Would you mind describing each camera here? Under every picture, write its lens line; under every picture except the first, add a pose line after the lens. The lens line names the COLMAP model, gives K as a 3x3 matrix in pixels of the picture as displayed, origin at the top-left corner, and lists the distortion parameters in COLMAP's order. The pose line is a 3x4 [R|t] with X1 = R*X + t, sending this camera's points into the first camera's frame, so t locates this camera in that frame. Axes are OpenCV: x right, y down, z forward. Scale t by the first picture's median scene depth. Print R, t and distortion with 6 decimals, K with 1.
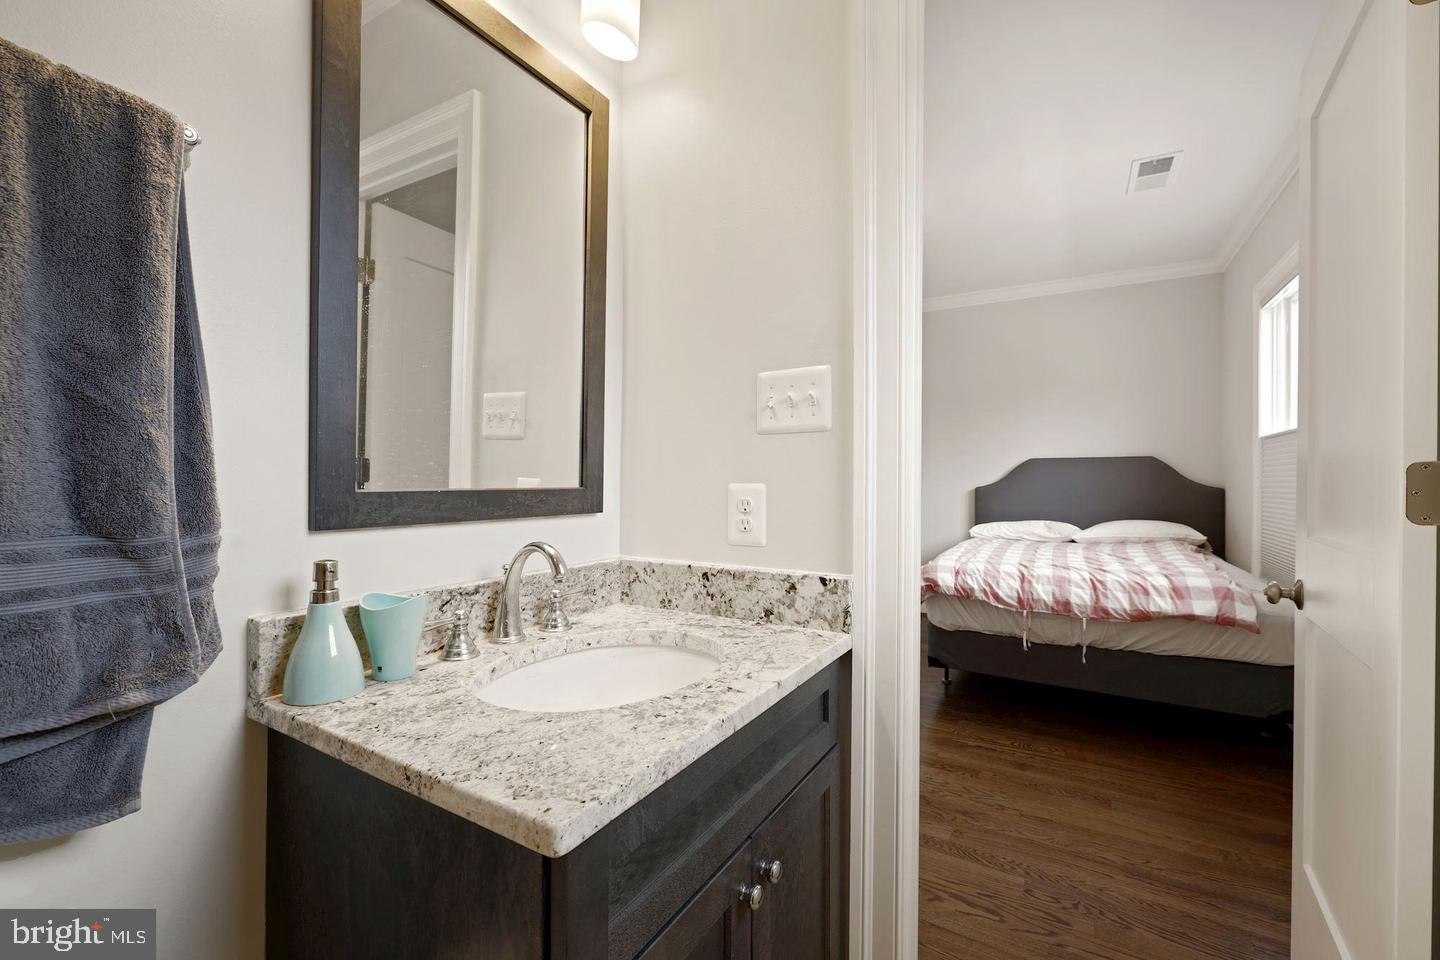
lens RADIAL K [[631.2, 0, 720.3], [0, 631.2, 477.7], [0, 0, 1]] dist [0.014300, 0.000121]
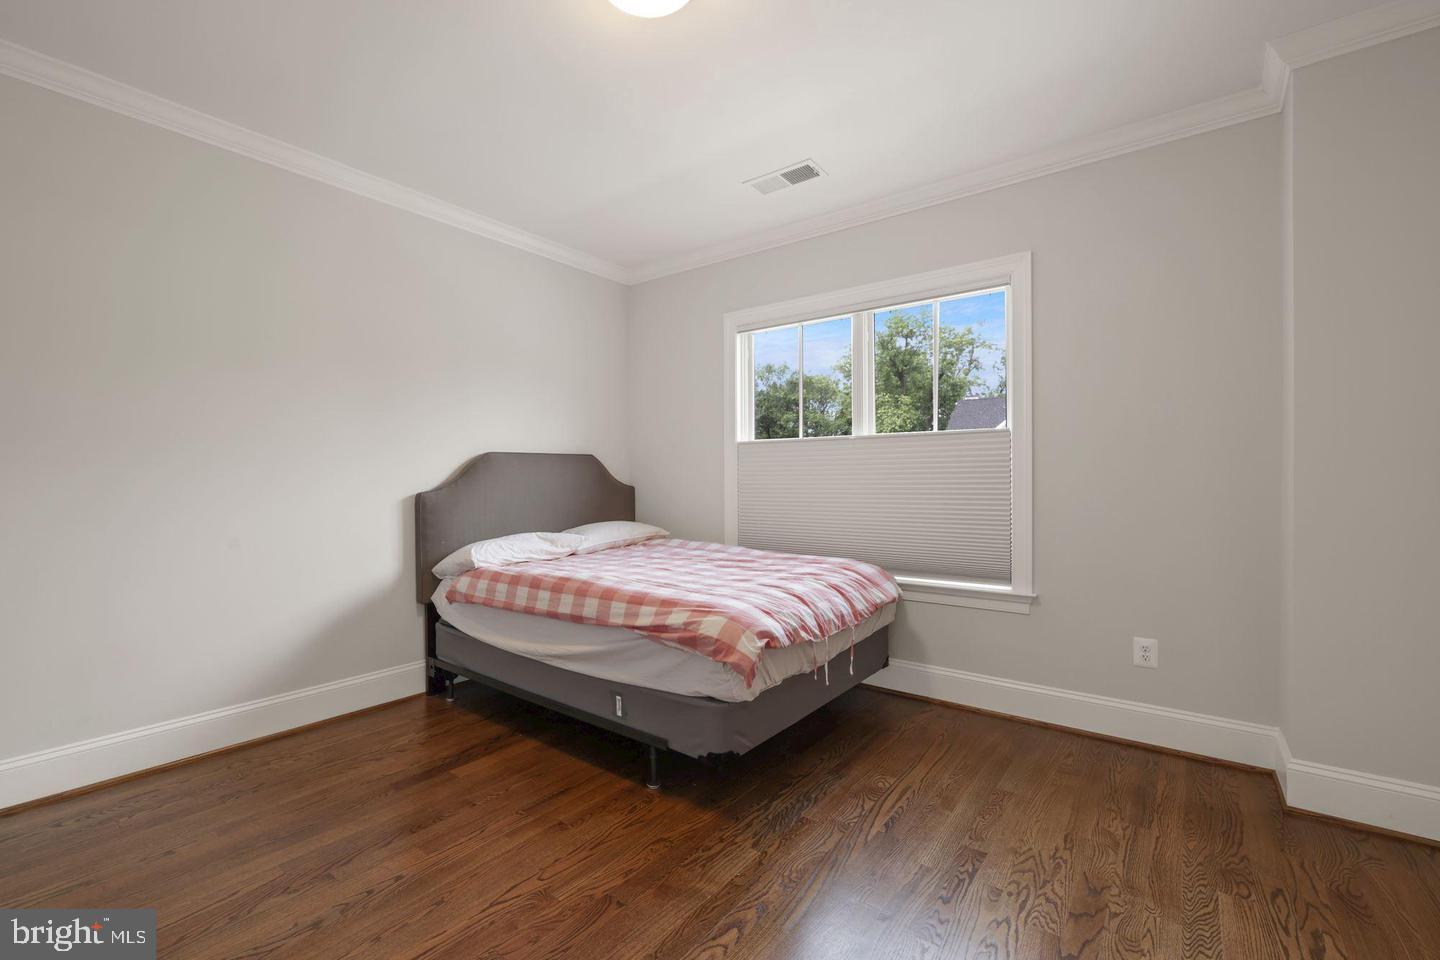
lens RADIAL K [[631.2, 0, 720.4], [0, 631.2, 469.2], [0, 0, 1]] dist [0.014300, 0.000121]
pose [[0.092864, 0.010782, 0.995620, -0.246433], [0.004043, 0.999929, -0.011206, -0.000585], [-0.995671, 0.005066, 0.092814, 0.721574]]
